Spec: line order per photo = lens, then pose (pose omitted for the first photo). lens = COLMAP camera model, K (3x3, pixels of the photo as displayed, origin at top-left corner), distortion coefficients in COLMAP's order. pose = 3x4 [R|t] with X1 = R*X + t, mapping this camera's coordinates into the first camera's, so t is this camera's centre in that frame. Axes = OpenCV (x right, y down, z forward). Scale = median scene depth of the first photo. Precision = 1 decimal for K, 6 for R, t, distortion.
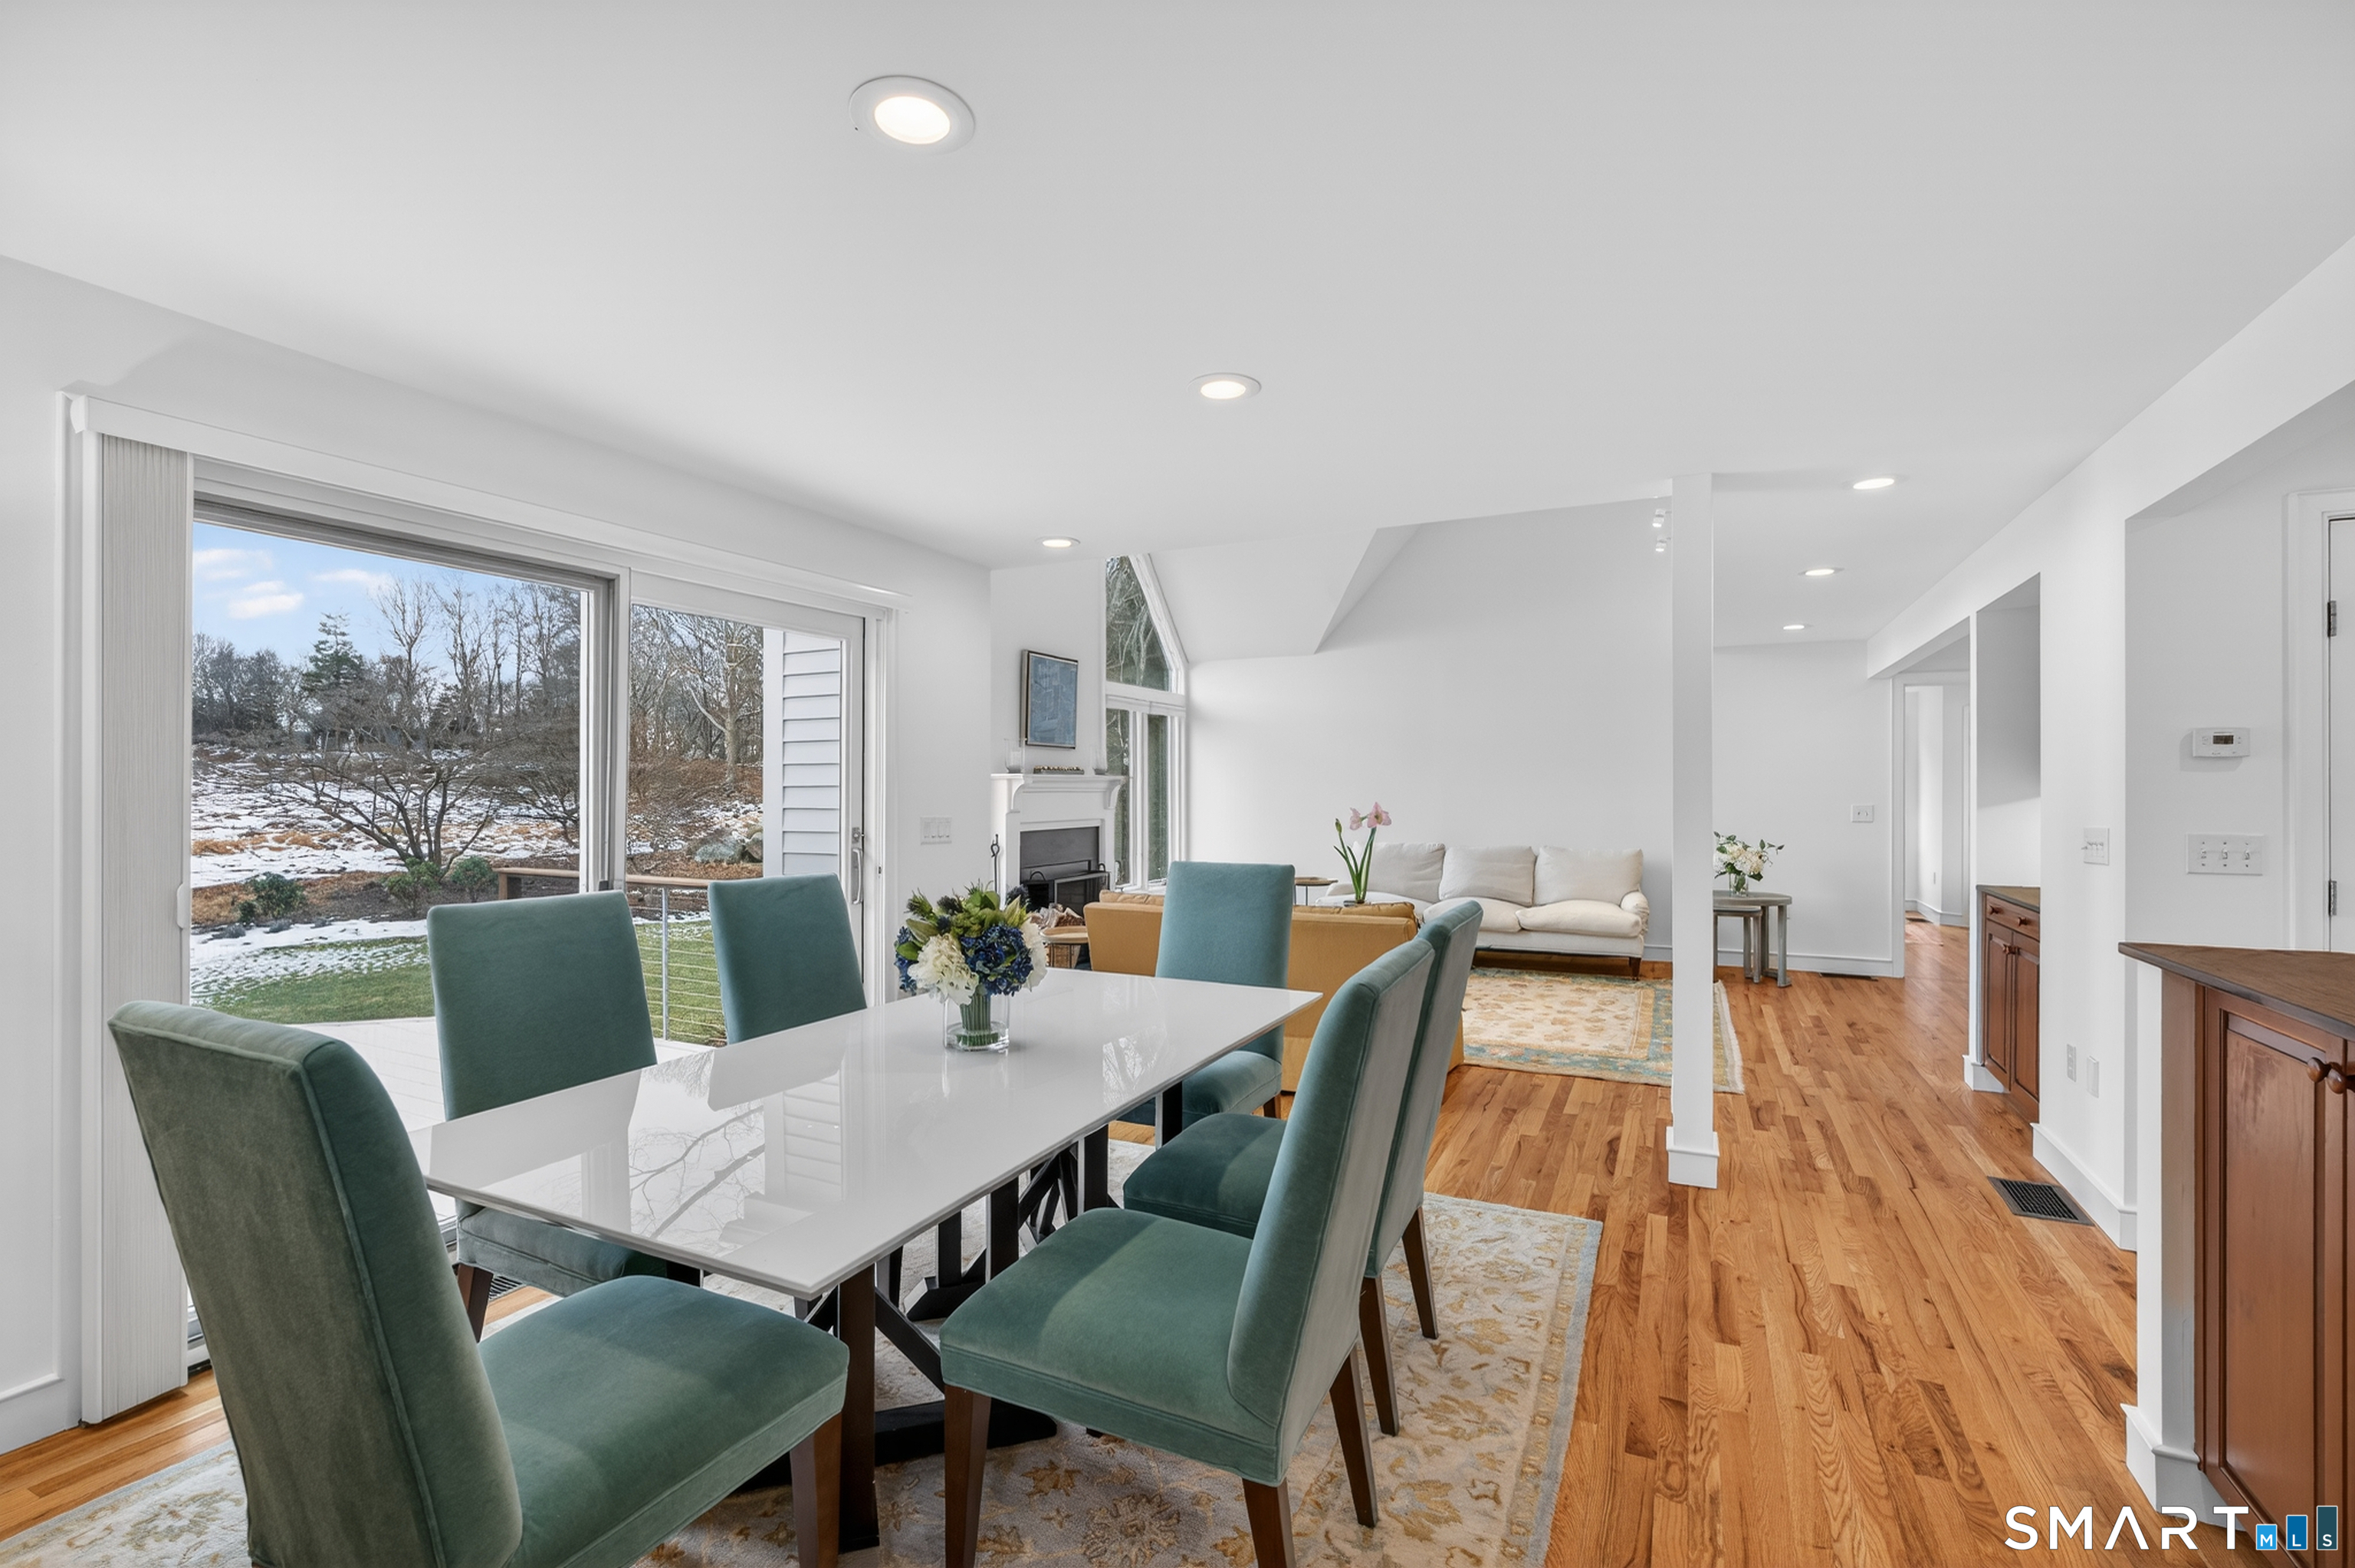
lens RADIAL K [[1057.7, 0, 1167.5], [0, 1057.7, 792.1], [0, 0, 1]] dist [-0.001693, 0.000235]
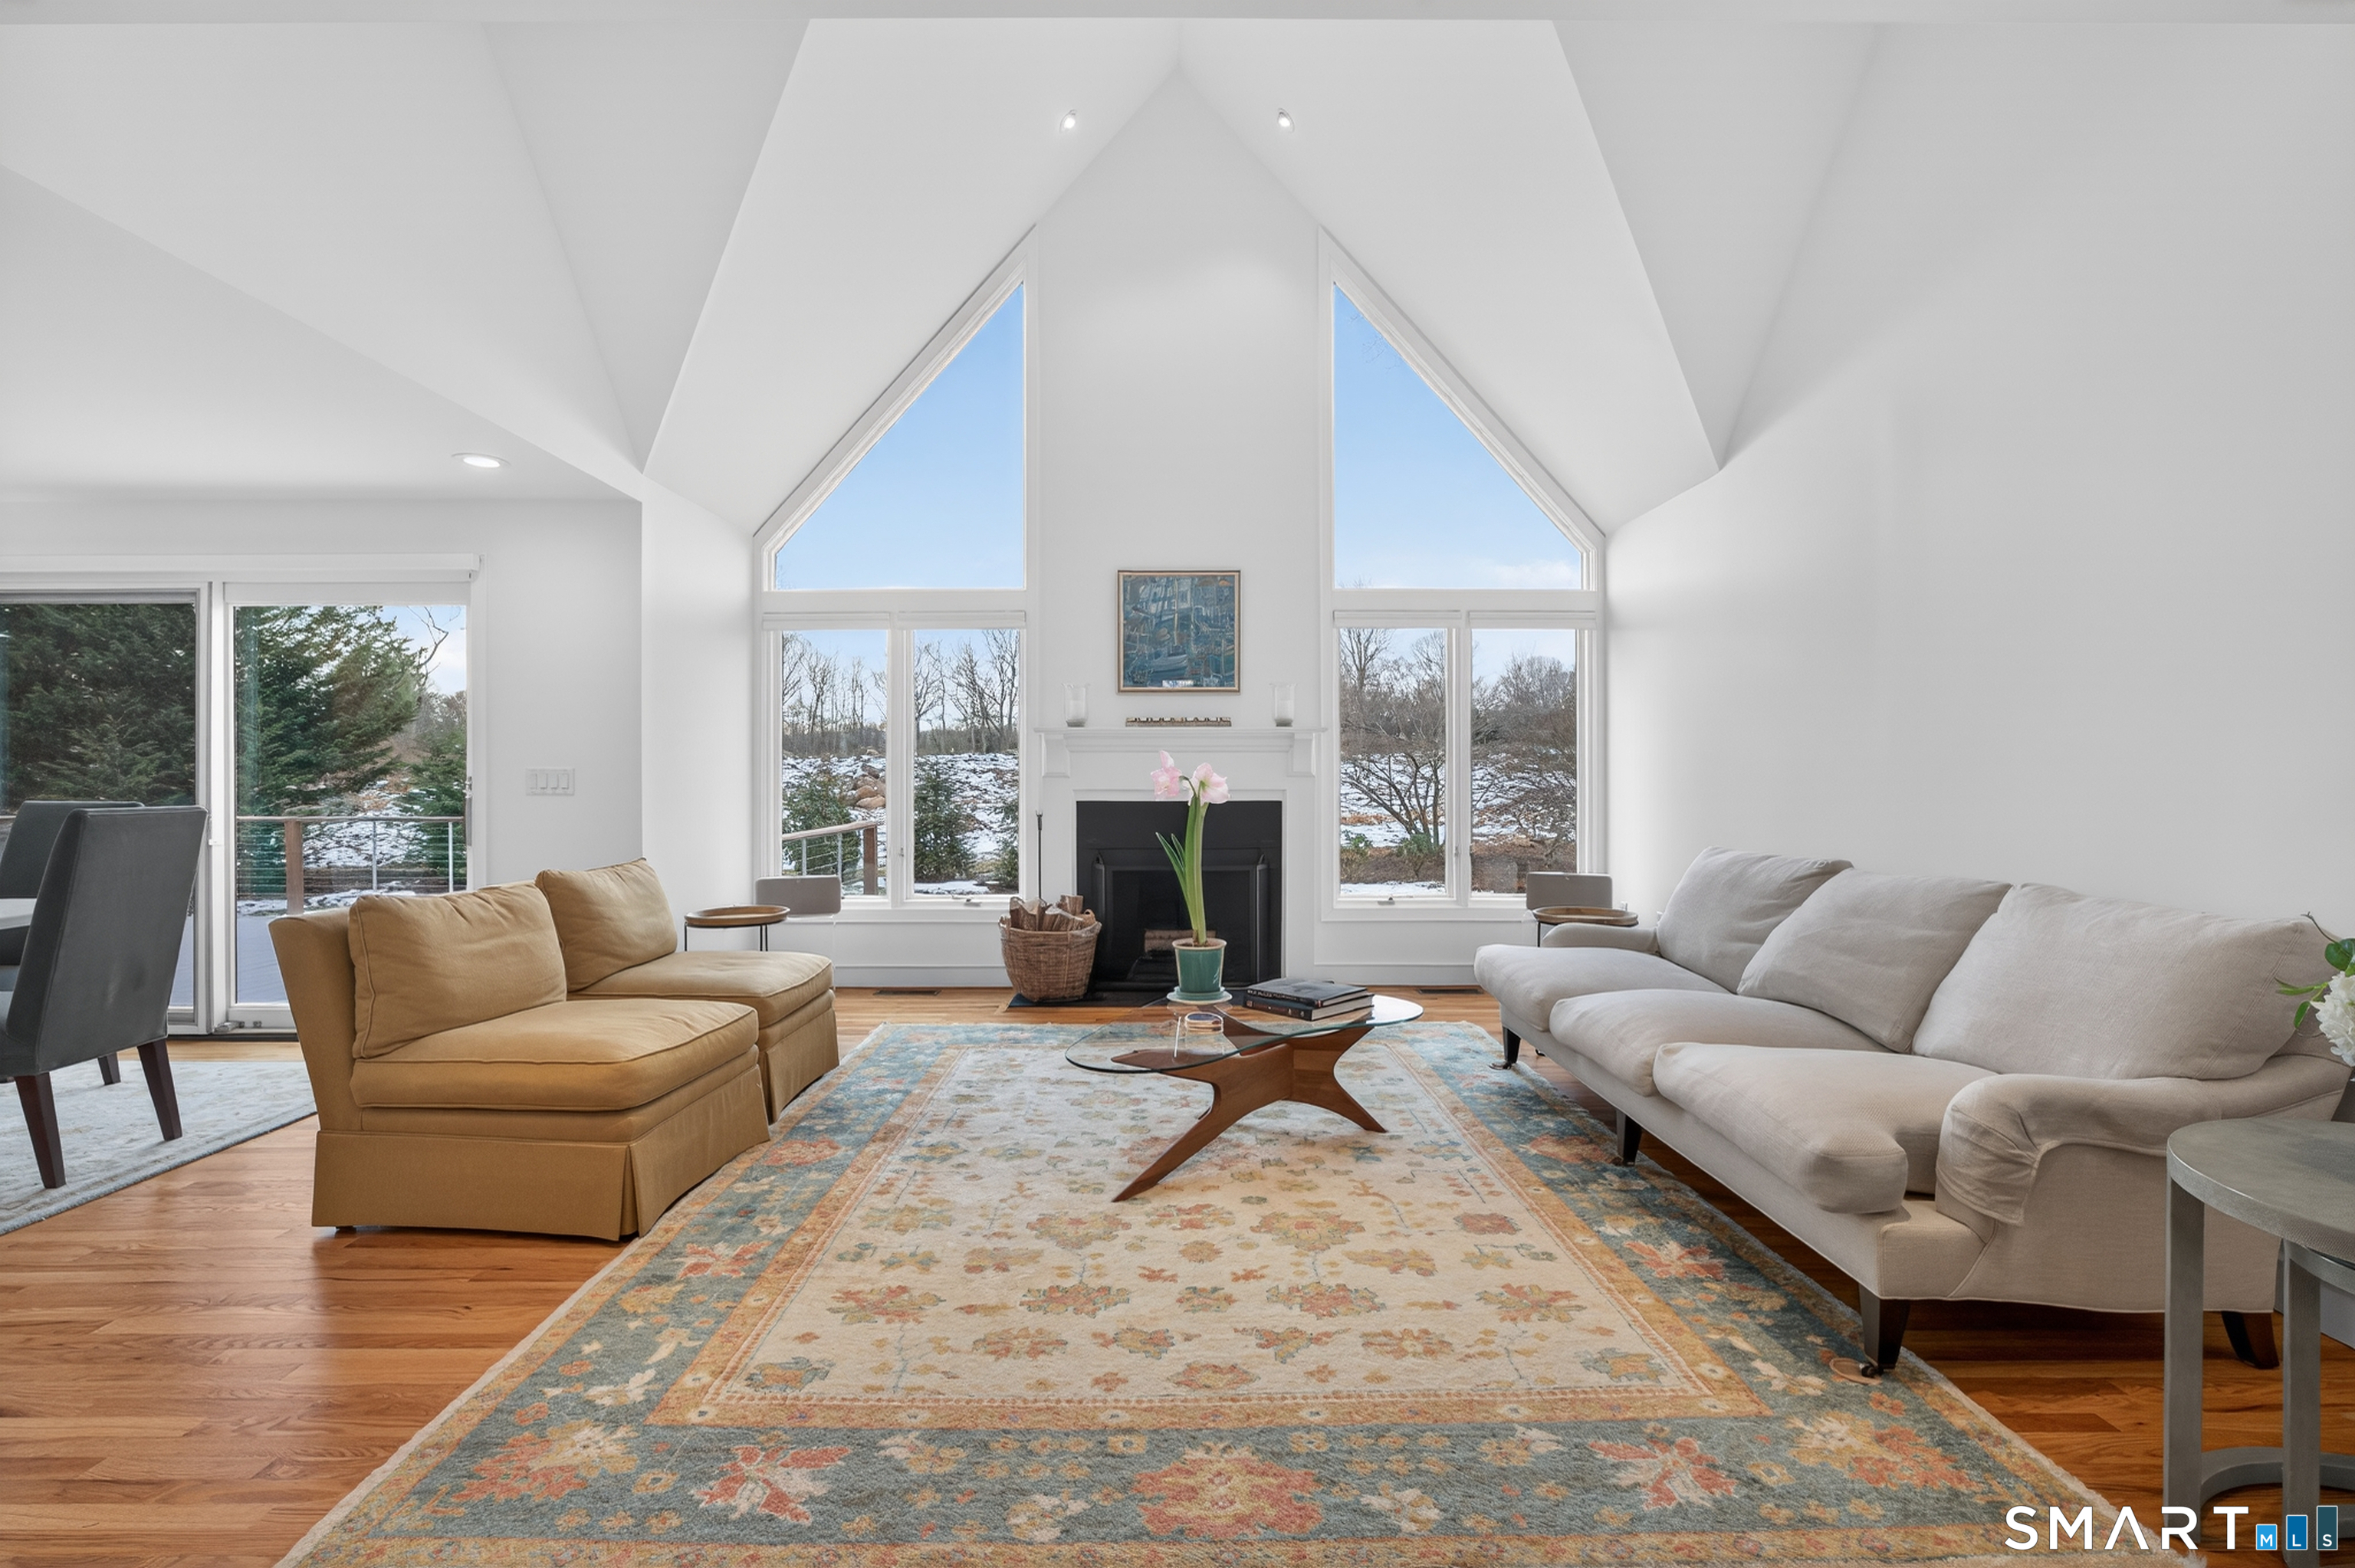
lens RADIAL K [[1057.7, 0, 1164.9], [0, 1057.7, 783.3], [0, 0, 1]] dist [-0.001693, 0.000235]
pose [[0.431394, 0.003559, -0.902157, 1.703211], [-0.001856, 0.999994, 0.003057, 0.061727], [0.902162, 0.000355, 0.431398, 1.995235]]
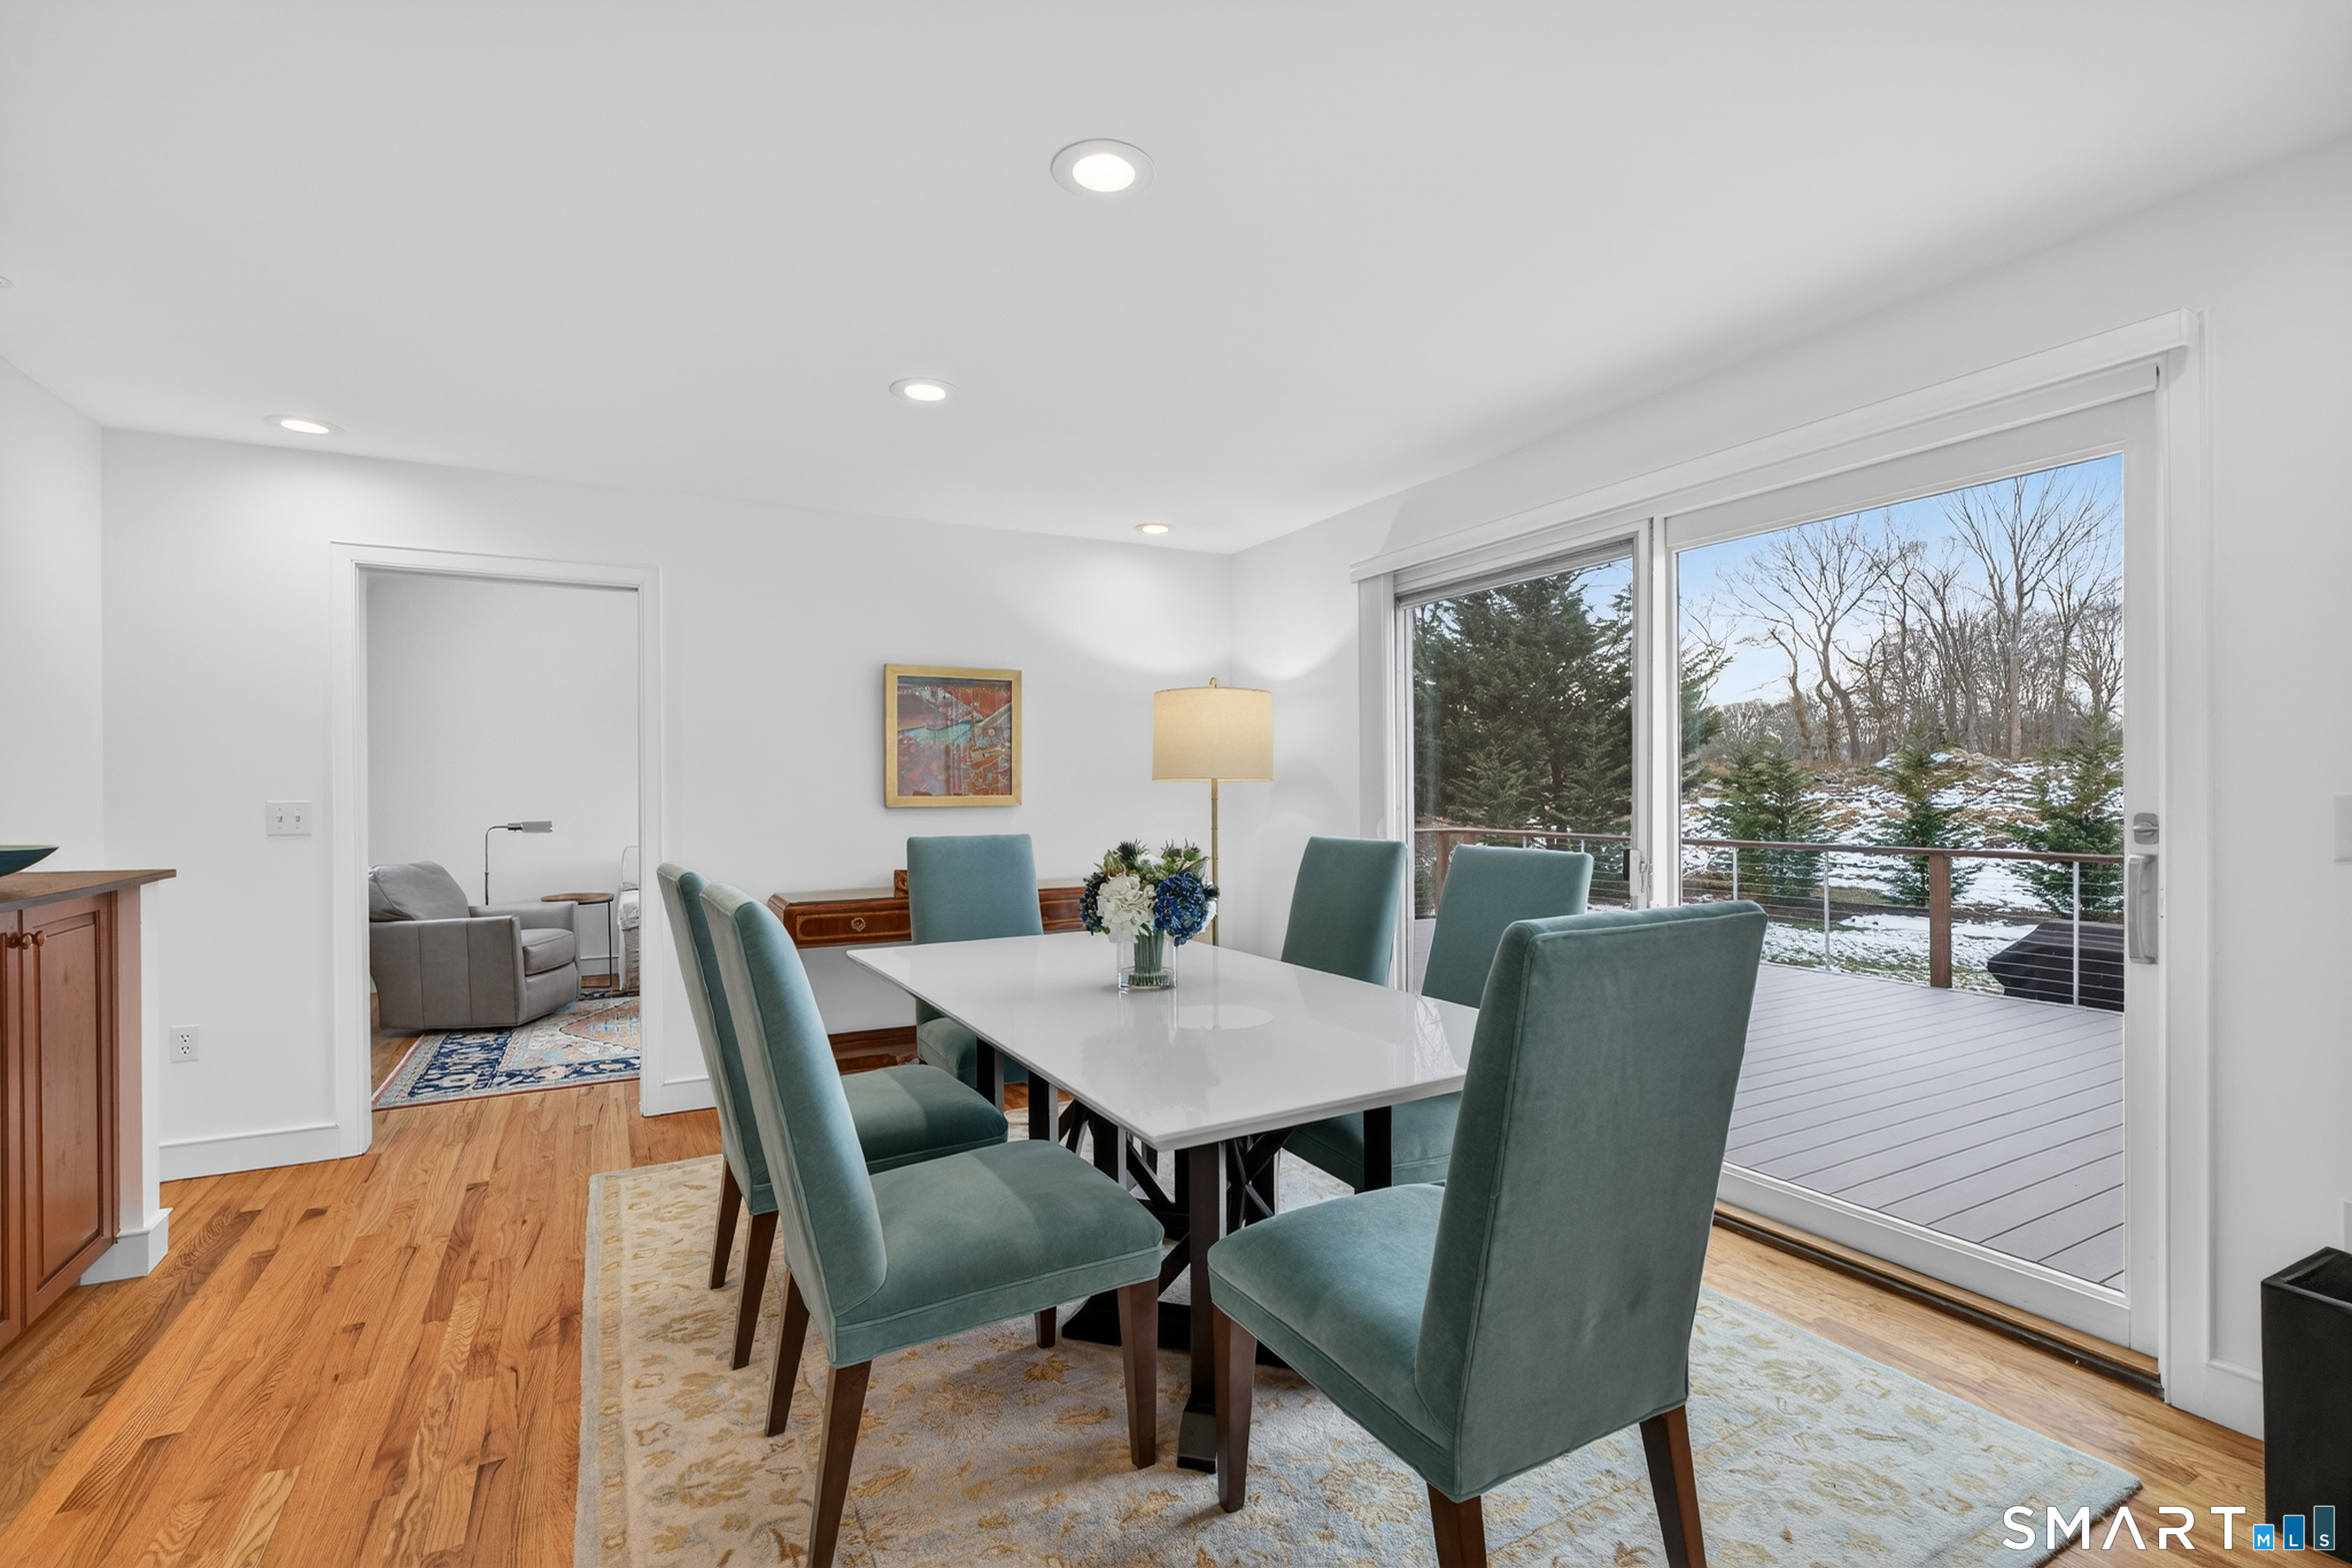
lens RADIAL K [[1056.5, 0, 1183.8], [0, 1056.5, 792.6], [0, 0, 1]] dist [-0.001693, 0.000235]
pose [[-0.579026, 0.003548, -0.815301, 0.649852], [0.004459, 0.999989, 0.001185, 0.046364], [0.815297, -0.002949, -0.579036, 1.575478]]
